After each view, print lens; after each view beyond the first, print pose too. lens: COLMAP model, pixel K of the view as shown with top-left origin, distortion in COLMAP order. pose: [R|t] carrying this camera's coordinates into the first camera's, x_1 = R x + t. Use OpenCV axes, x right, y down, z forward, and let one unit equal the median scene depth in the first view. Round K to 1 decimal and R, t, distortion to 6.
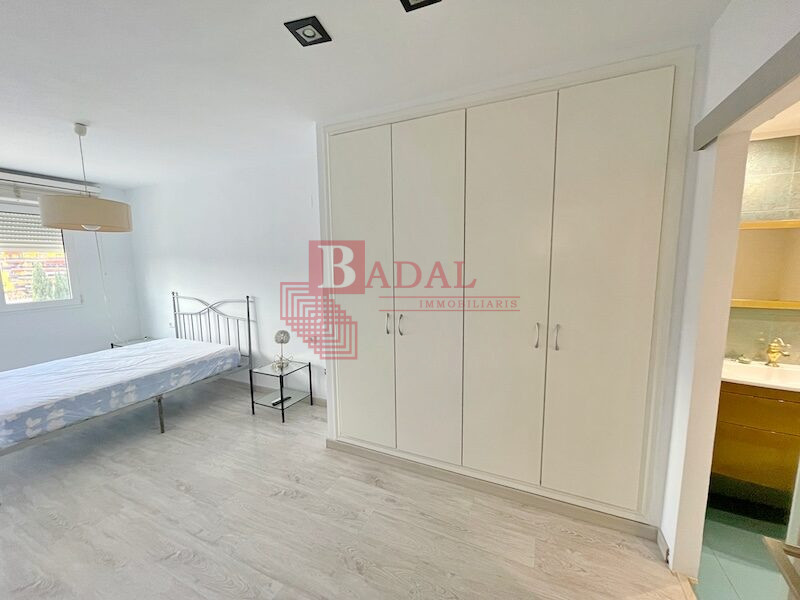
lens RADIAL K [[321.2, 0, 400.0], [0, 321.2, 300.0], [0, 0, 1]] dist [-0.000868, -0.000411]
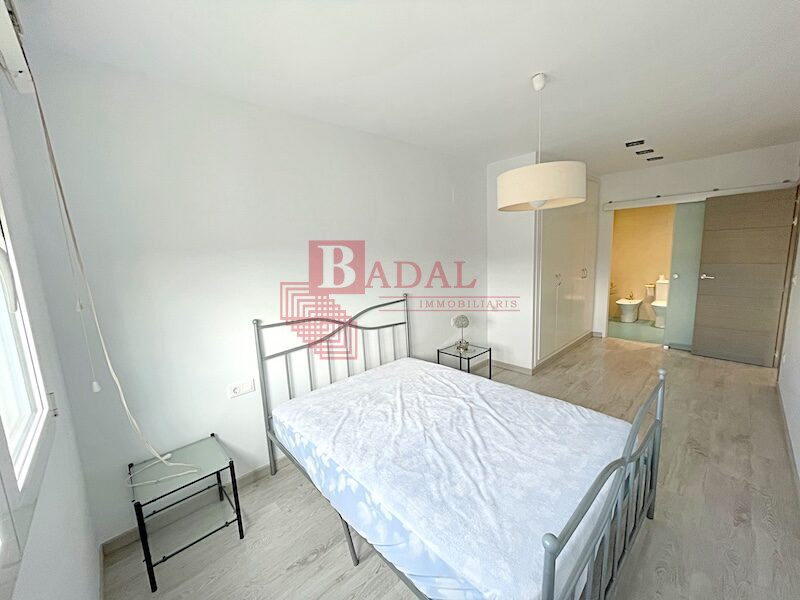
lens RADIAL K [[321.2, 0, 400.0], [0, 321.2, 300.0], [0, 0, 1]] dist [-0.000868, -0.000411]
pose [[0.376827, -0.148154, 0.914359, -2.248174], [0.155548, 0.983229, 0.095209, -0.140764], [-0.913130, 0.106350, 0.393552, 1.221579]]
